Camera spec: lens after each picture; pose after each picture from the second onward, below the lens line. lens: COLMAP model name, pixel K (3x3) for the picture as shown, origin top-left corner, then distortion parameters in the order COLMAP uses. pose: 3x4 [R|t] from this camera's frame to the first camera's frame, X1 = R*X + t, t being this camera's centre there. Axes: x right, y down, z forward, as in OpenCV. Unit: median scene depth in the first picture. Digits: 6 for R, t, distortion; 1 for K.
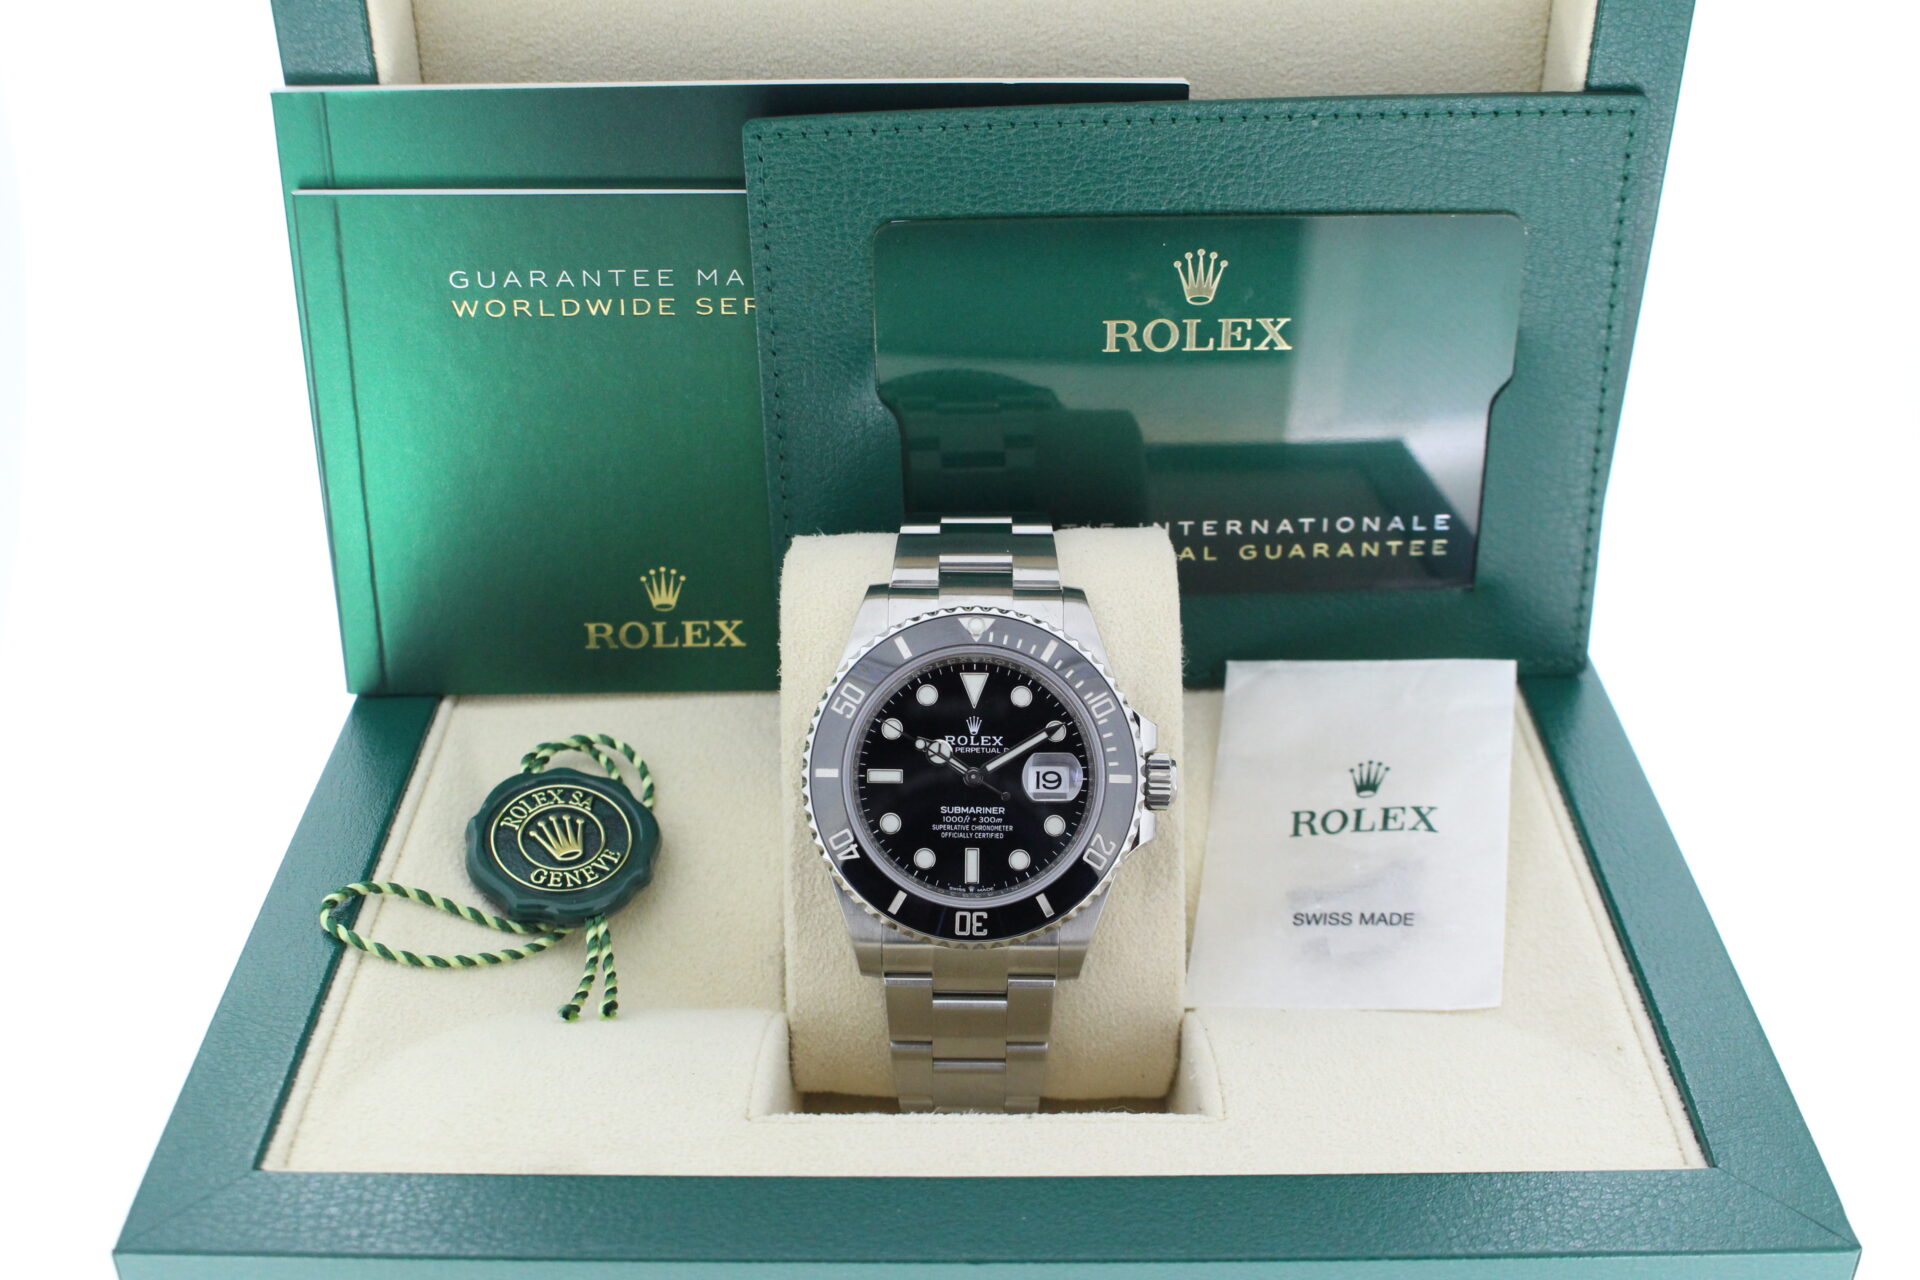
lens RADIAL K [[2205.9, 0, 960.0], [0, 2205.9, 640.0], [0, 0, 1]] dist [-0.119188, -0.000281]
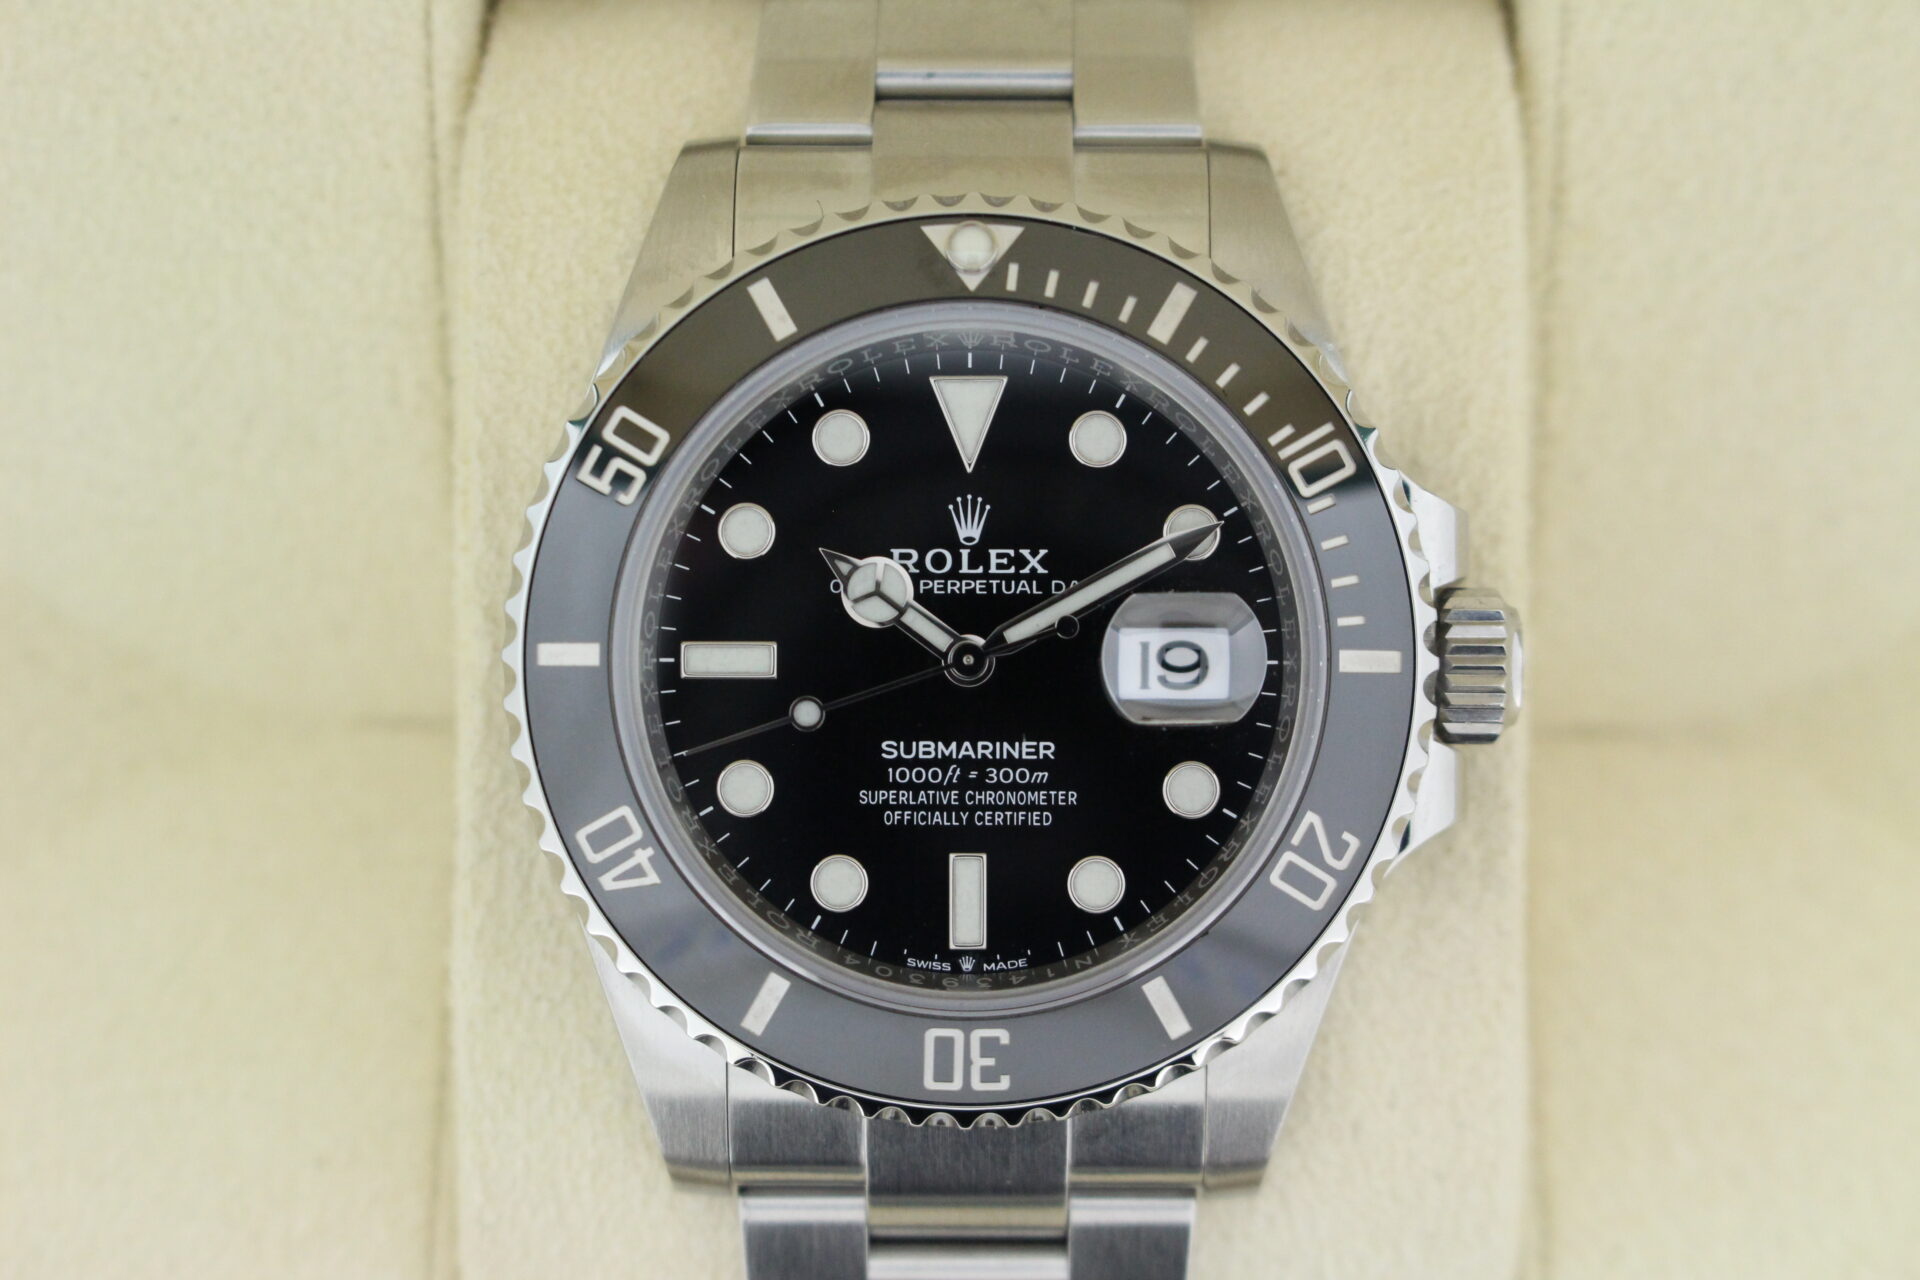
lens RADIAL K [[4001.2, 0, 960.0], [0, 4001.2, 640.0], [0, 0, 1]] dist [-0.037120, -0.079832]
pose [[0.999872, -0.010920, -0.011733, 0.012477], [0.011757, 0.997202, 0.073822, 0.009528], [0.010894, -0.073950, 0.997202, 0.335077]]
